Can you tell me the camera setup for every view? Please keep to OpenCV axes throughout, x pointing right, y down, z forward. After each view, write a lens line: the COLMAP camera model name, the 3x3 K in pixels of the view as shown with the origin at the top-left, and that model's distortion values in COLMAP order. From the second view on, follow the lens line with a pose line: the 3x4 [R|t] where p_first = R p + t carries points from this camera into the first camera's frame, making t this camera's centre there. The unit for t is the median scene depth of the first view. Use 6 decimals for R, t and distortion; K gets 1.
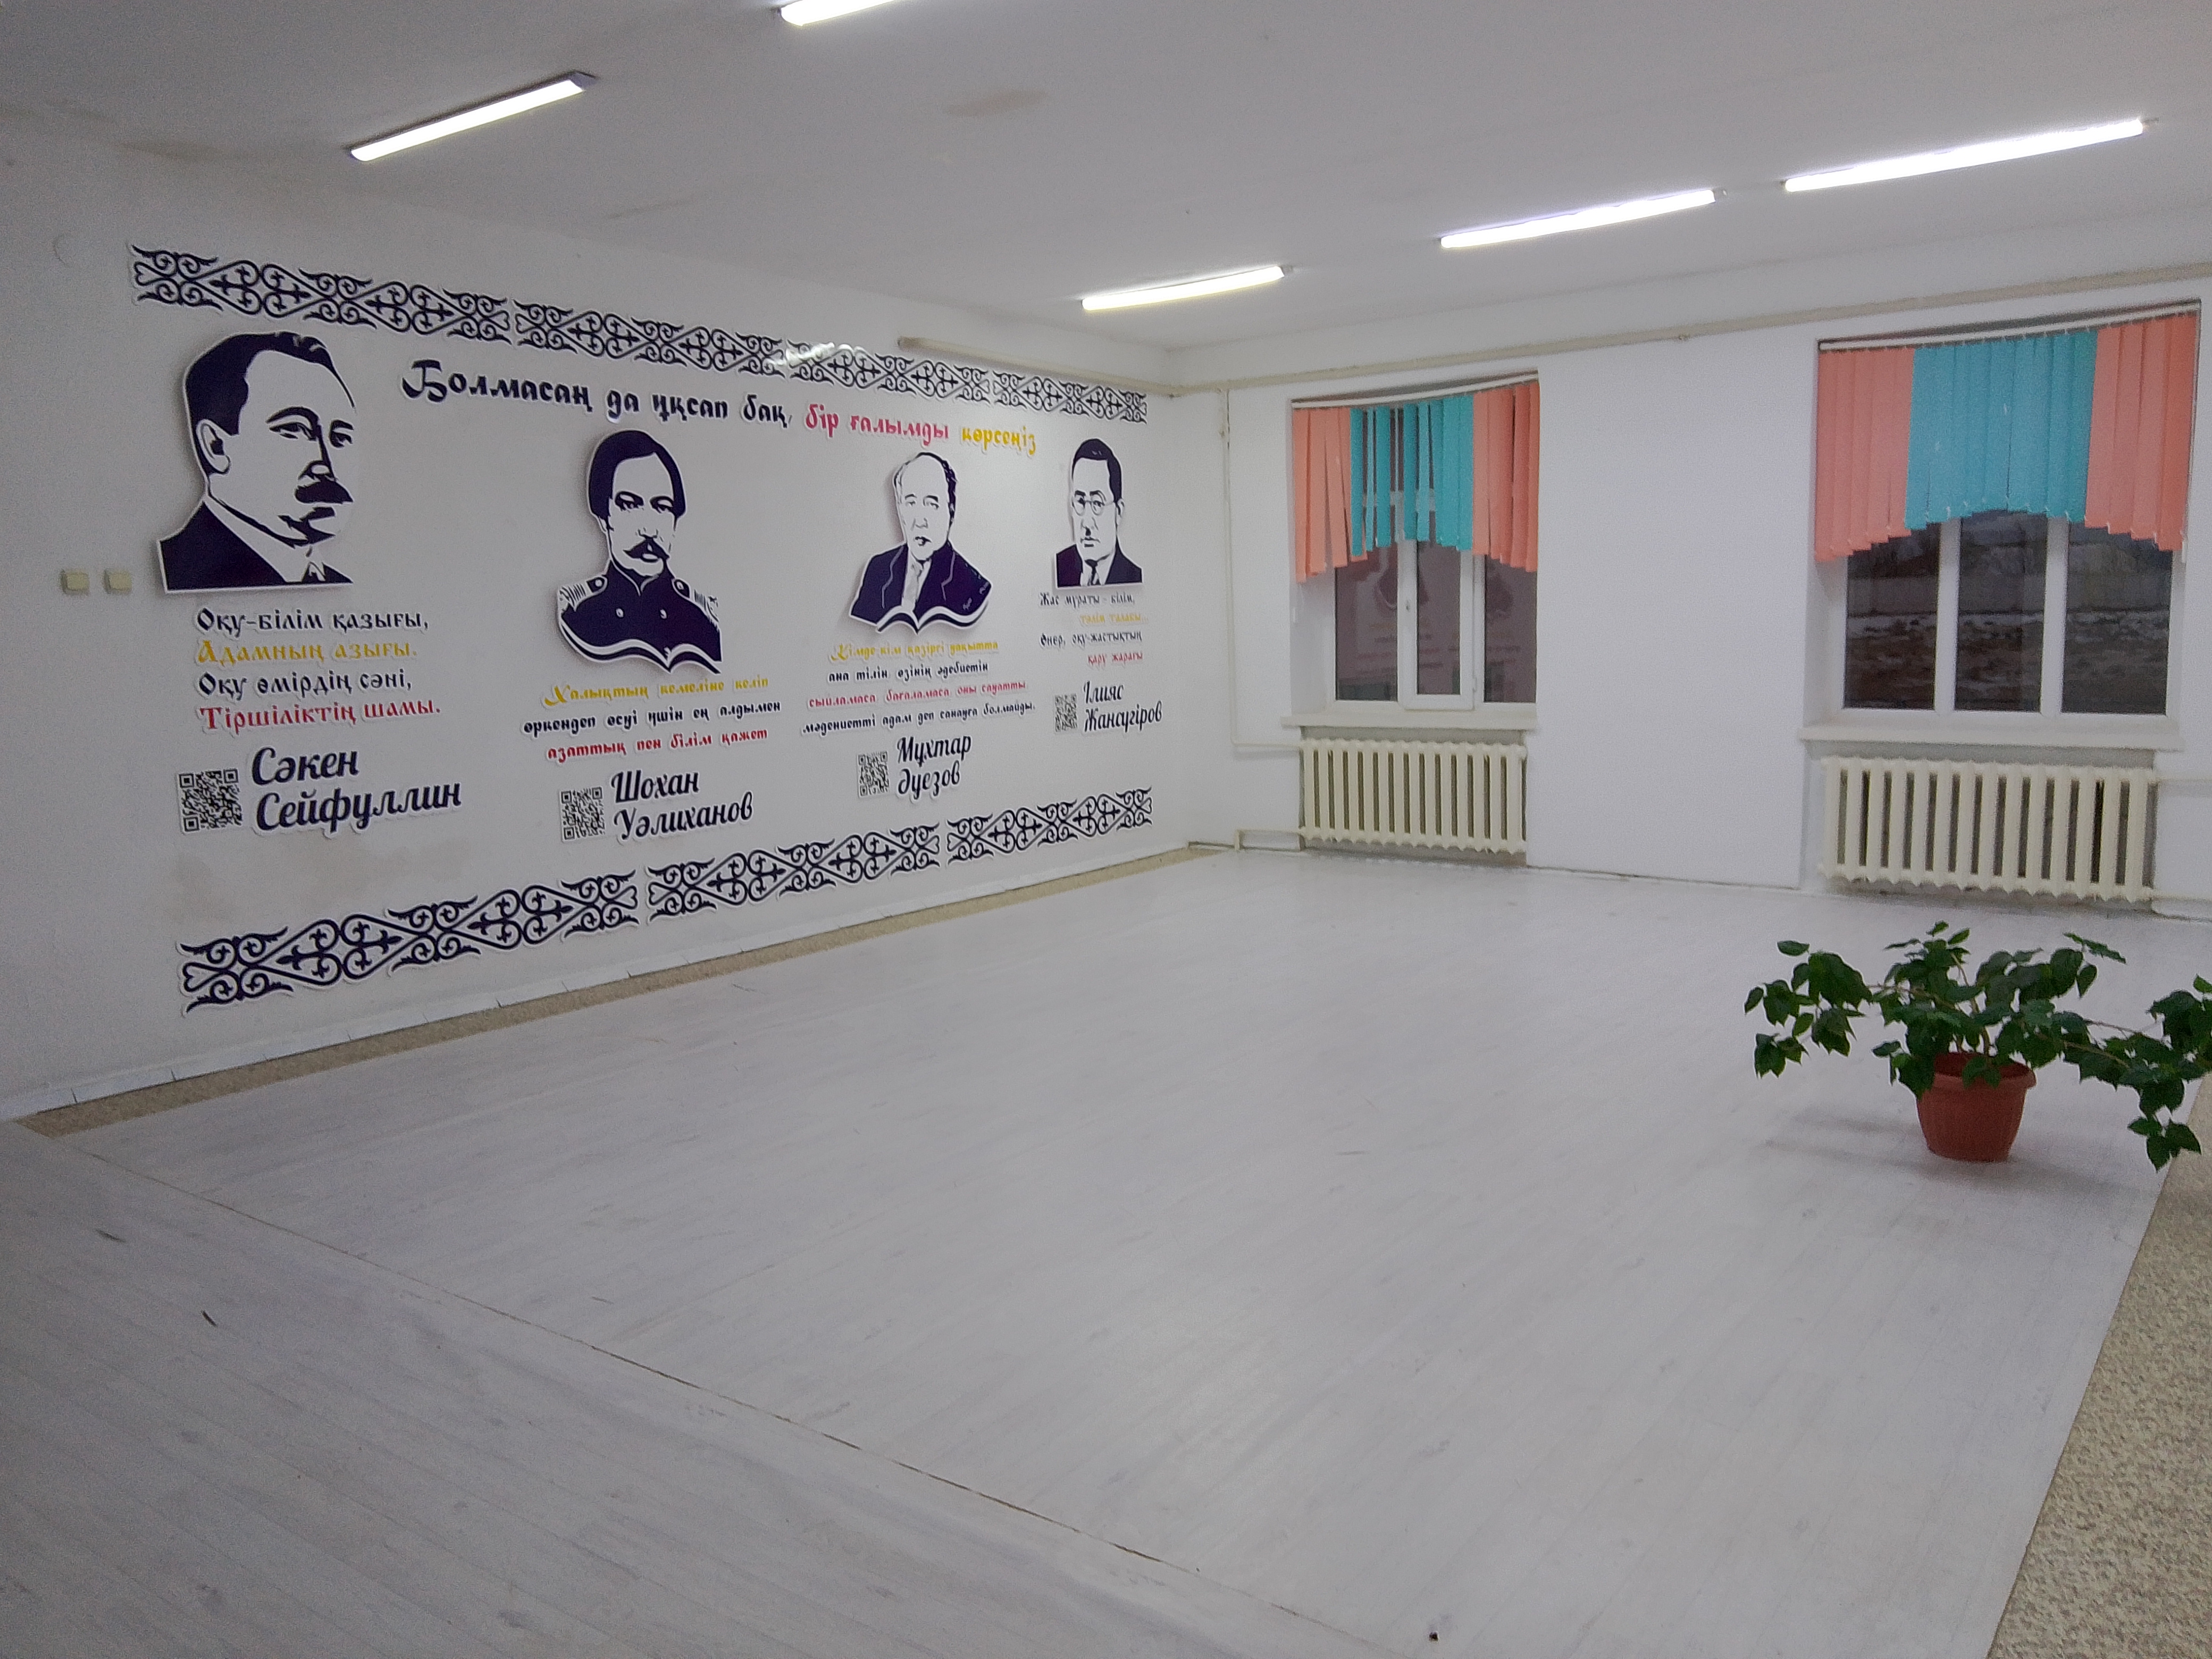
lens RADIAL K [[1634.4, 0, 1108.8], [0, 1634.4, 828.7], [0, 0, 1]] dist [-0.004327, -0.002794]
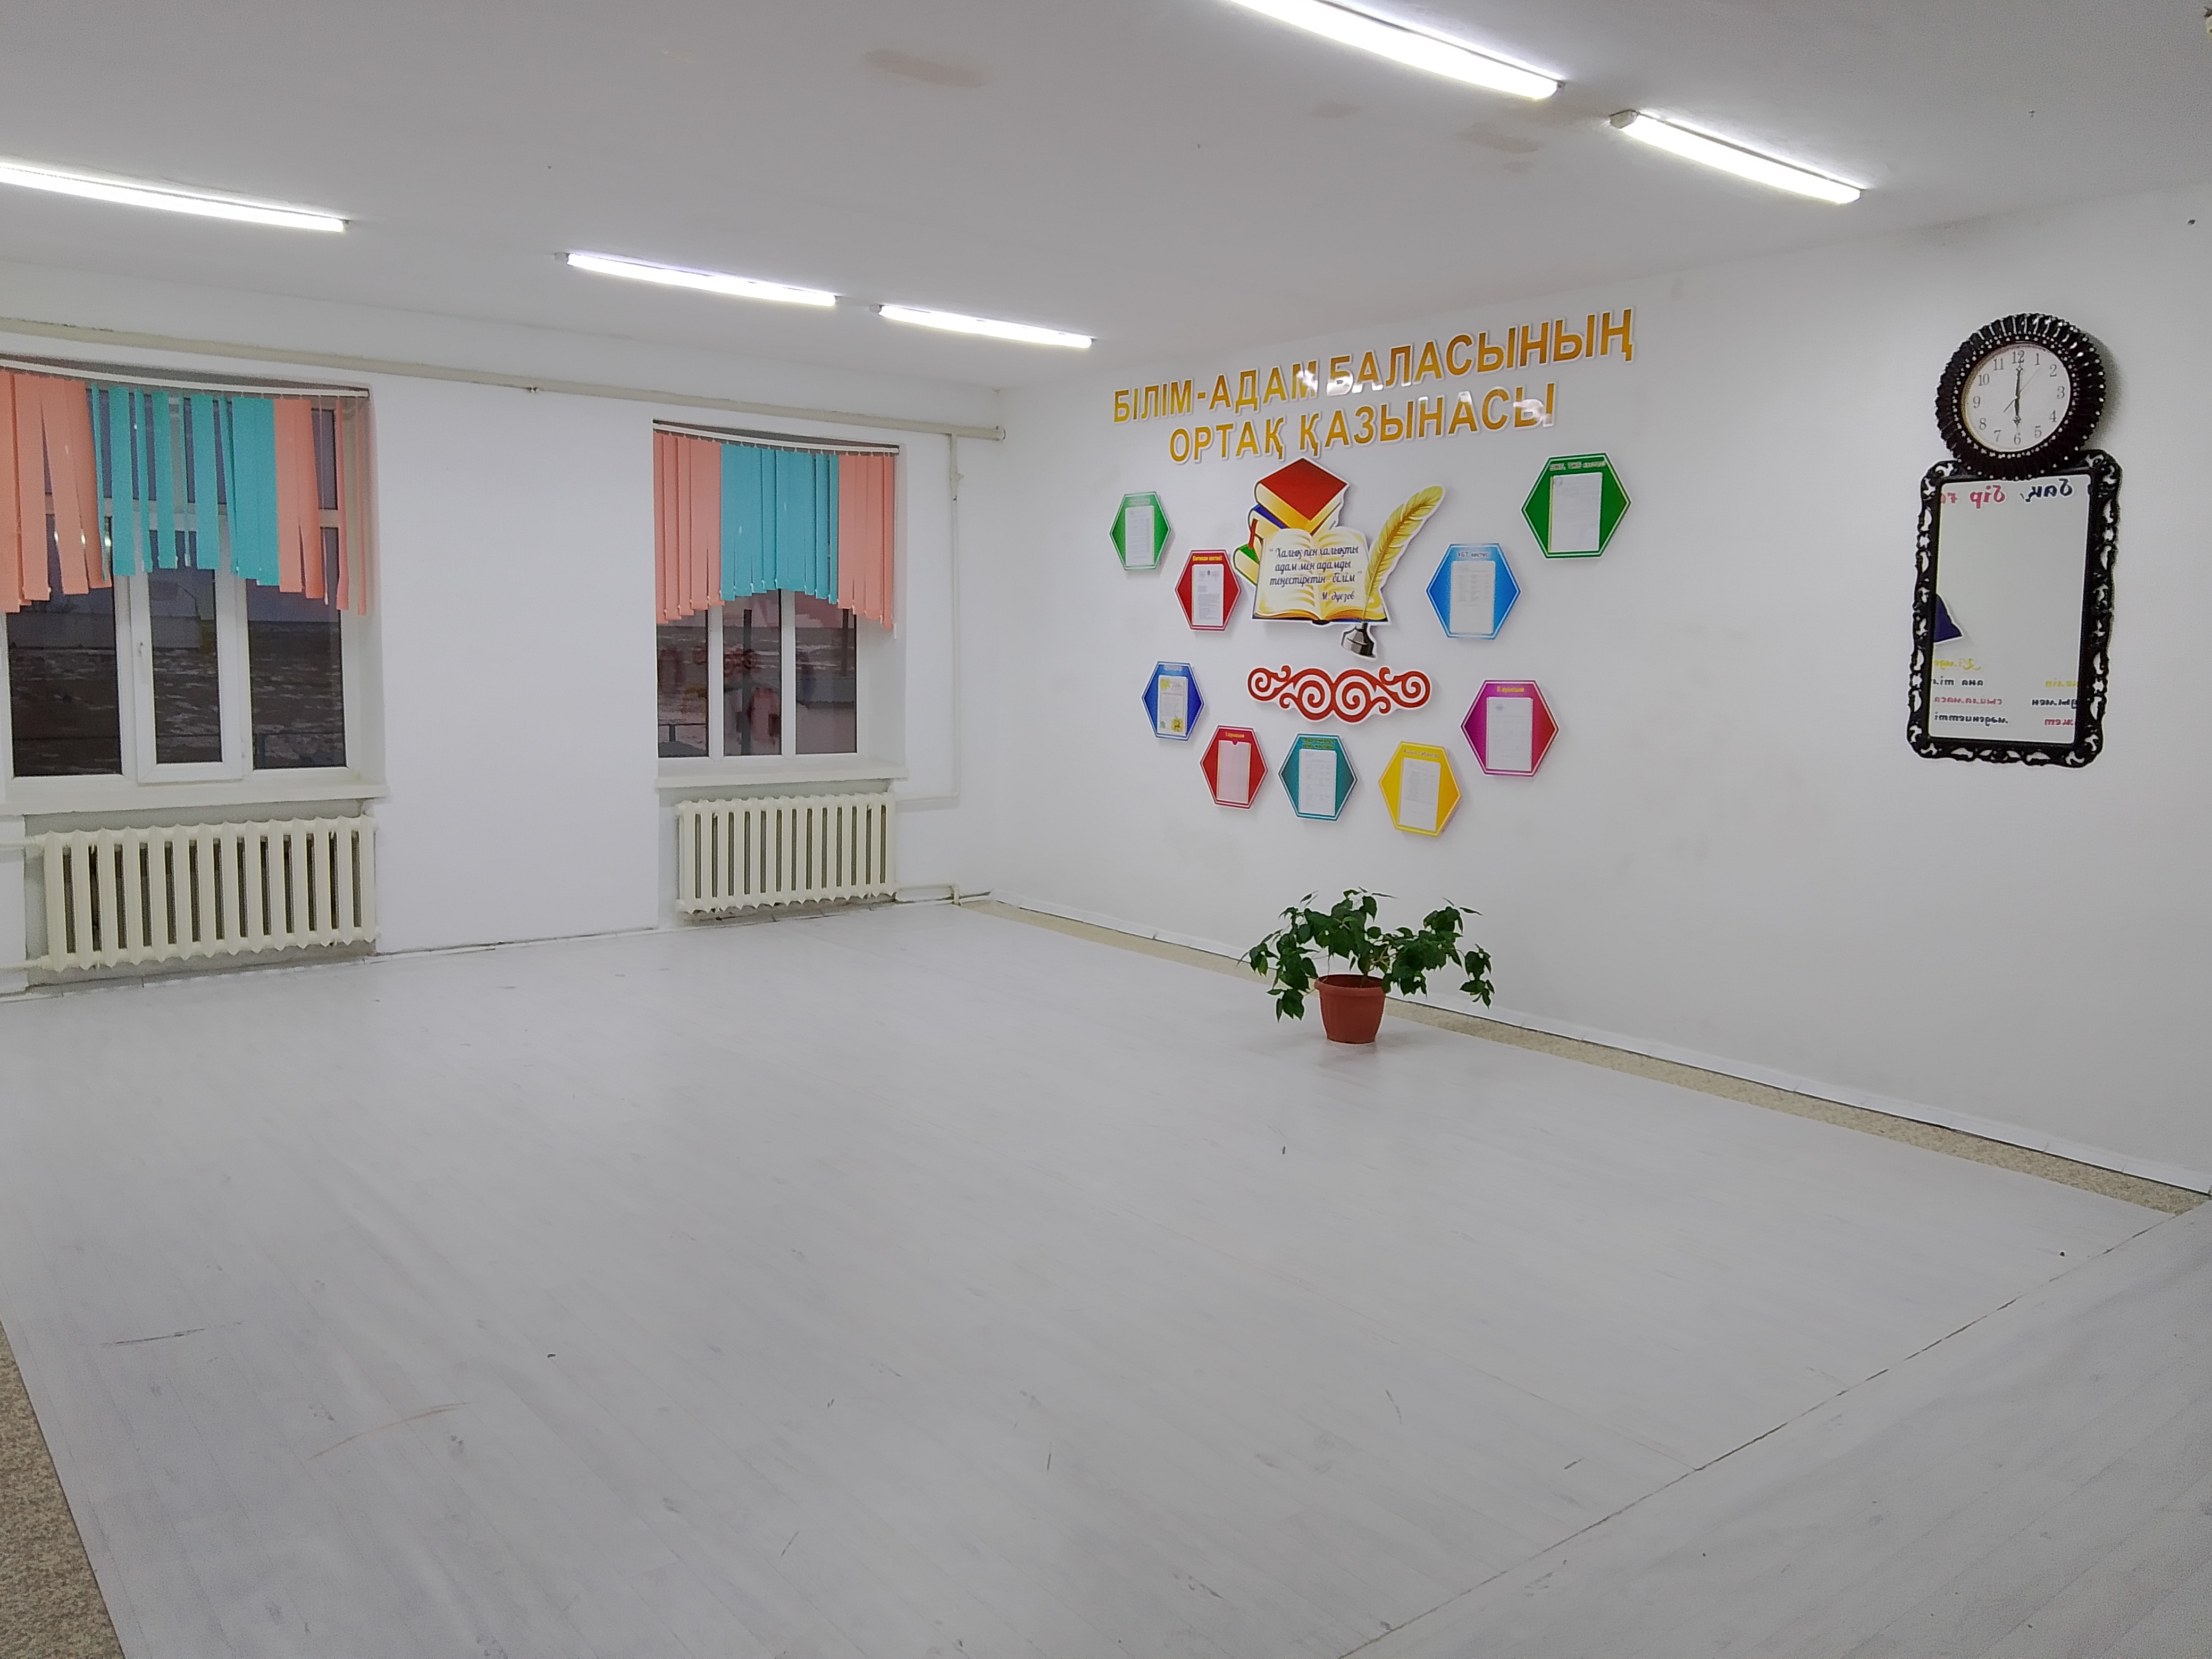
lens RADIAL K [[1735.5, 0, 1100.7], [0, 1735.5, 827.9], [0, 0, 1]] dist [0.012840, -0.000832]
pose [[0.224307, -0.071193, 0.971915, -0.556869], [0.112305, 0.992572, 0.046787, -0.044411], [-0.968026, 0.098656, 0.230636, 0.413827]]
